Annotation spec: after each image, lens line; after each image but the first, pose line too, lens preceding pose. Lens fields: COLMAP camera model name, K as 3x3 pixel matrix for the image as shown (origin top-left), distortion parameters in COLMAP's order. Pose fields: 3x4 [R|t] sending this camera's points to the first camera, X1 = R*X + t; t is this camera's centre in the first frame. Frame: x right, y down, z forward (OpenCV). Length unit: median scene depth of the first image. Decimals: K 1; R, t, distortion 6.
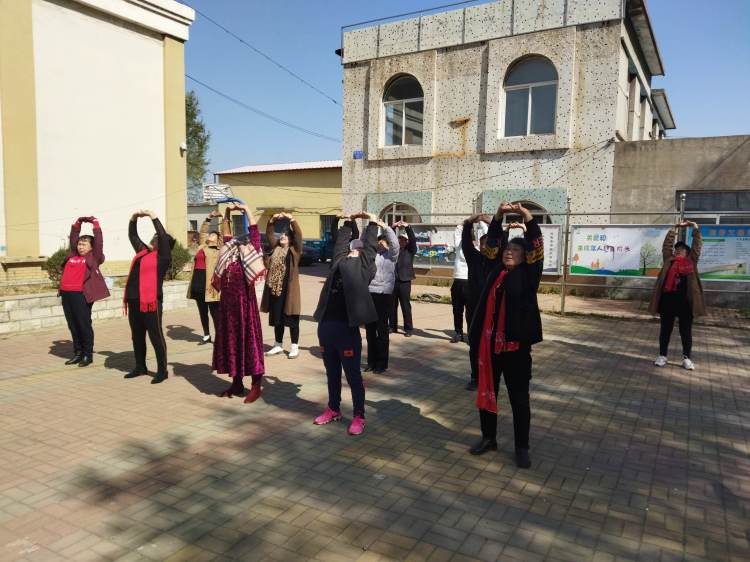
lens RADIAL K [[563.2, 0, 380.7], [0, 563.2, 280.8], [0, 0, 1]] dist [0.100511, -0.124230]
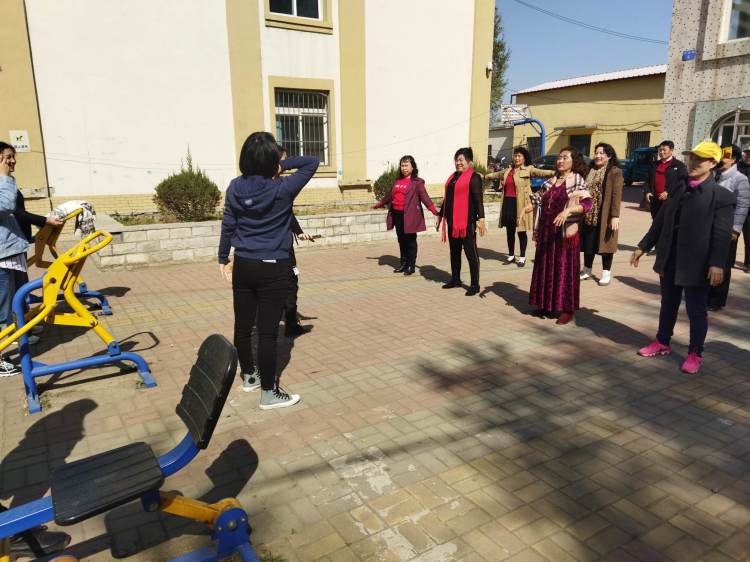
lens RADIAL K [[563.2, 0, 373.7], [0, 563.2, 283.9], [0, 0, 1]] dist [0.100511, -0.124230]
pose [[0.875310, 0.085781, -0.475893, -0.031028], [-0.021058, 0.989968, 0.139713, 0.008370], [0.483104, -0.112271, 0.868335, -0.006141]]
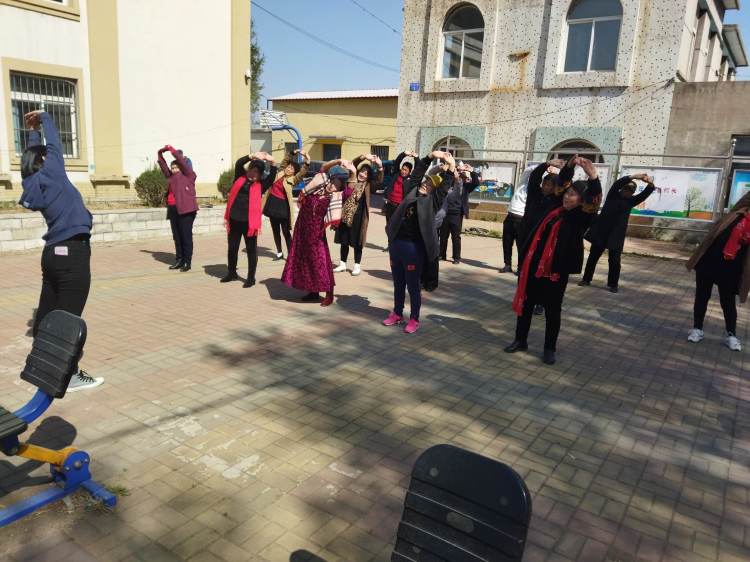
lens RADIAL K [[563.2, 0, 380.3], [0, 563.2, 279.8], [0, 0, 1]] dist [0.100511, -0.124230]
pose [[0.995850, 0.053215, -0.073837, -0.015786], [-0.044281, 0.992055, 0.117753, 0.006127], [0.079516, -0.113995, 0.990294, -0.106687]]
